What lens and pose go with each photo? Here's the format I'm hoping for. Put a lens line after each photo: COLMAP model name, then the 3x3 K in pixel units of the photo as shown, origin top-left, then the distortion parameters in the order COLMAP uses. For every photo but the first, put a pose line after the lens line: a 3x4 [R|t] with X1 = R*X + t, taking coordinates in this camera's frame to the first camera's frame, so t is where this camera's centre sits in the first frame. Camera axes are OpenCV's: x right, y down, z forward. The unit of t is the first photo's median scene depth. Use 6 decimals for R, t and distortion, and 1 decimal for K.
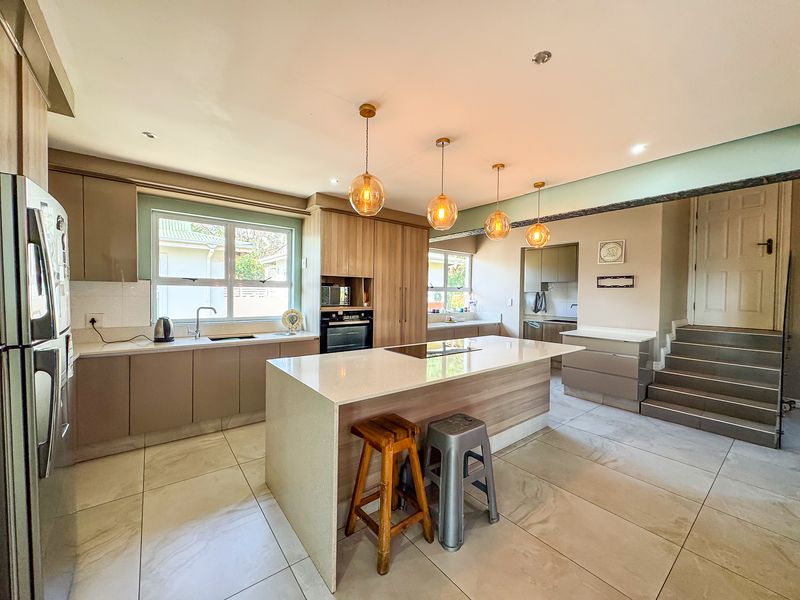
lens RADIAL K [[318.1, 0, 400.0], [0, 318.1, 300.0], [0, 0, 1]] dist [-0.000663, -0.000010]
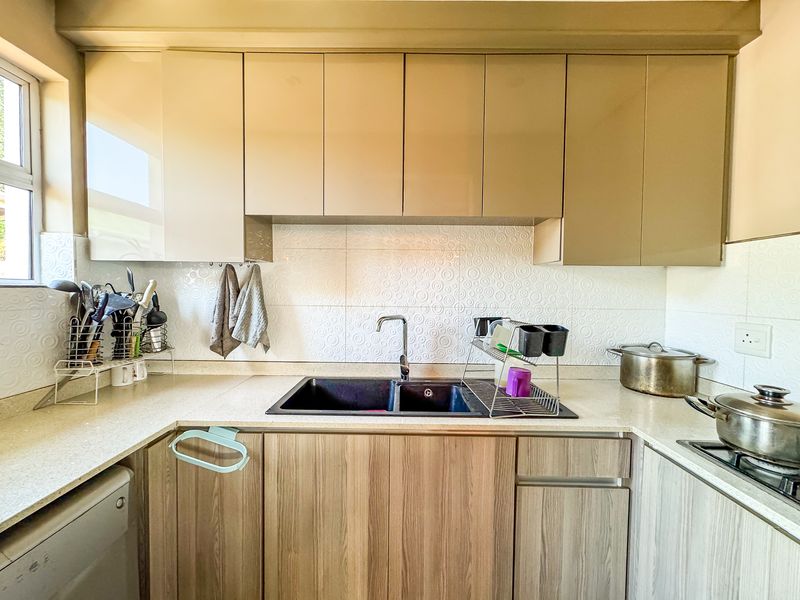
lens RADIAL K [[318.1, 0, 400.0], [0, 318.1, 300.0], [0, 0, 1]] dist [-0.000663, -0.000010]
pose [[0.625083, -0.035038, 0.779771, 0.332563], [0.011011, 0.999288, 0.036075, -0.006329], [-0.780480, -0.013964, 0.625024, 0.765289]]
